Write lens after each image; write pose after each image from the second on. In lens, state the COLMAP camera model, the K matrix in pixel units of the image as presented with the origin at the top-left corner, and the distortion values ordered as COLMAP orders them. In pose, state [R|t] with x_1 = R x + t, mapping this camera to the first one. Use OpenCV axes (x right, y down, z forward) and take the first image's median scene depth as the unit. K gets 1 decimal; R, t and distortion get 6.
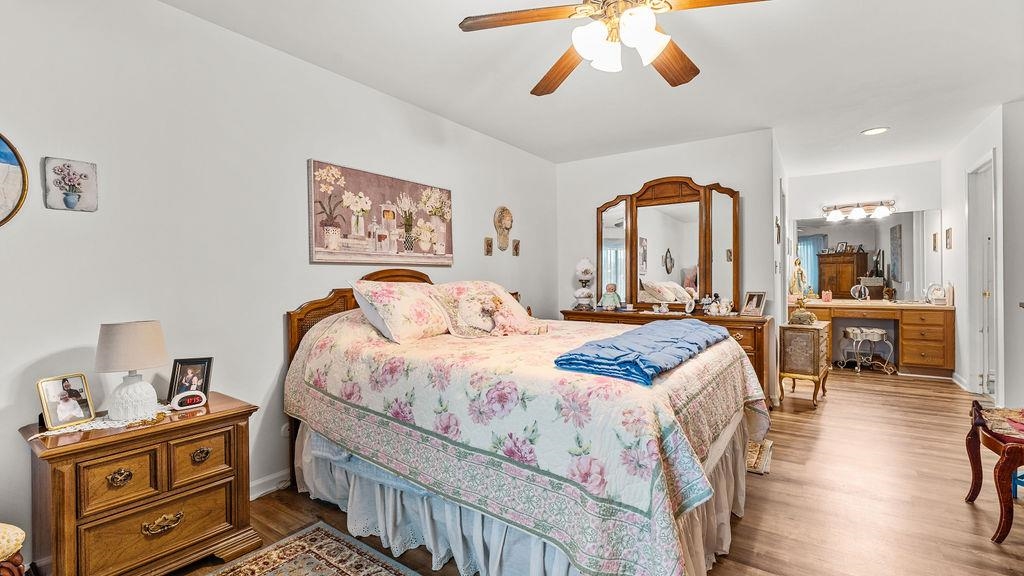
lens RADIAL K [[449.8, 0, 521.5], [0, 449.8, 282.1], [0, 0, 1]] dist [-0.003424, 0.001735]
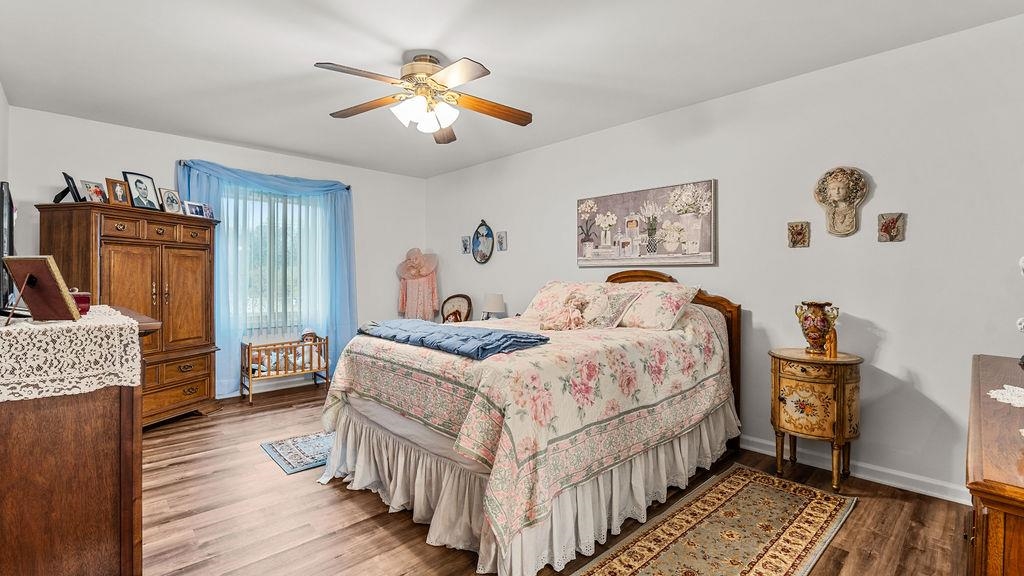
lens RADIAL K [[449.8, 0, 509.5], [0, 449.8, 281.5], [0, 0, 1]] dist [-0.003424, 0.001735]
pose [[-0.195633, 0.022818, -0.980412, 0.984555], [-0.006279, 0.999680, 0.024520, -0.028054], [0.980657, 0.010953, -0.195427, 0.975389]]
